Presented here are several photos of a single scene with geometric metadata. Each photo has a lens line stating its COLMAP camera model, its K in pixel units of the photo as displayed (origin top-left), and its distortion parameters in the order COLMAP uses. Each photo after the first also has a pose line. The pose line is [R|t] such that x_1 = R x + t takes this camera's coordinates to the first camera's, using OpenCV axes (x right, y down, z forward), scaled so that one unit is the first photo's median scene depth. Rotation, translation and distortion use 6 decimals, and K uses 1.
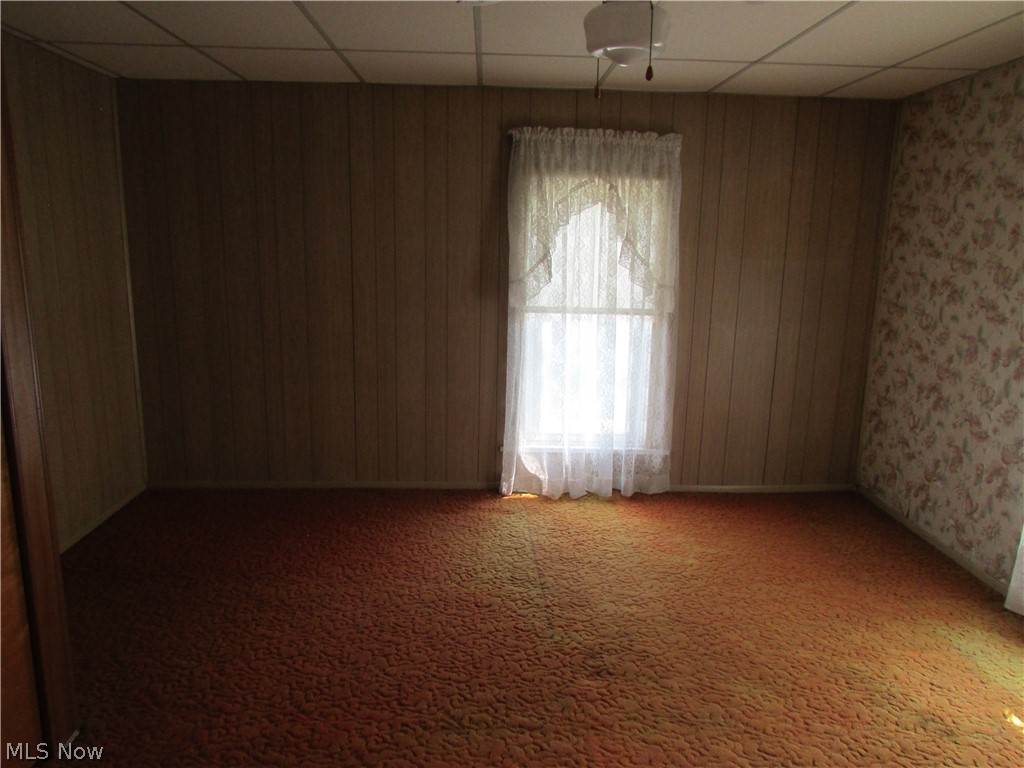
lens RADIAL K [[741.3, 0, 515.5], [0, 741.3, 388.7], [0, 0, 1]] dist [-0.028445, 0.004996]
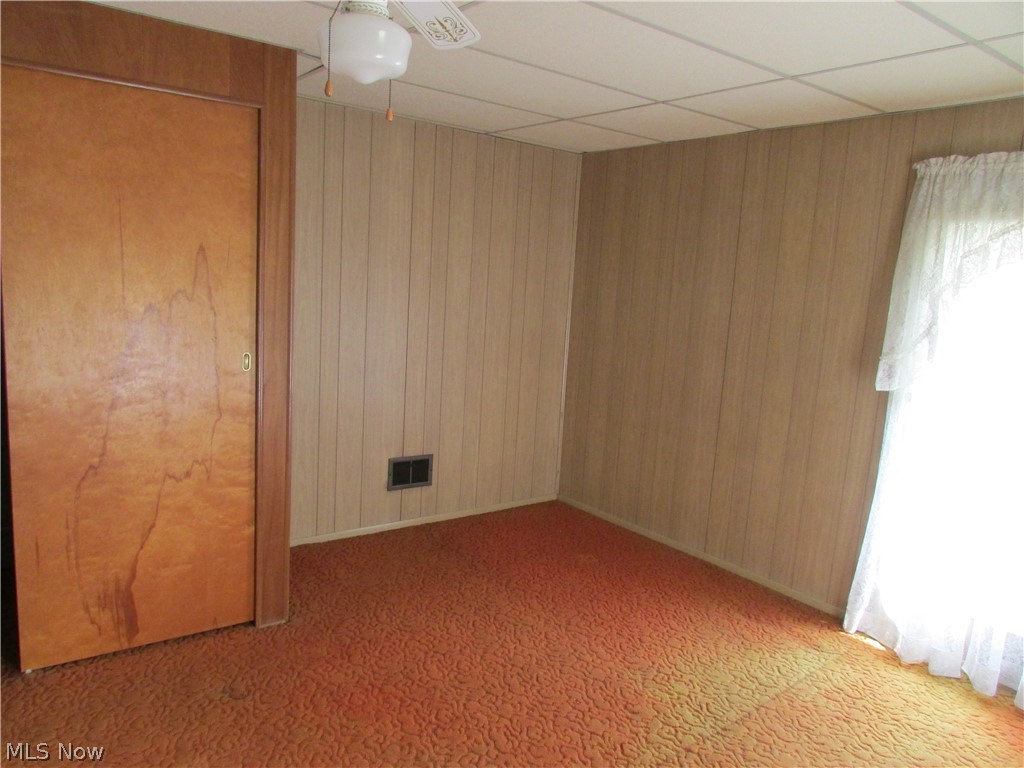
lens RADIAL K [[741.3, 0, 515.5], [0, 741.3, 388.7], [0, 0, 1]] dist [-0.028445, 0.004996]
pose [[0.572609, 0.142480, -0.807353, 0.402991], [-0.220294, 0.975304, 0.015879, -0.041381], [0.789677, 0.168762, 0.589855, 0.257039]]
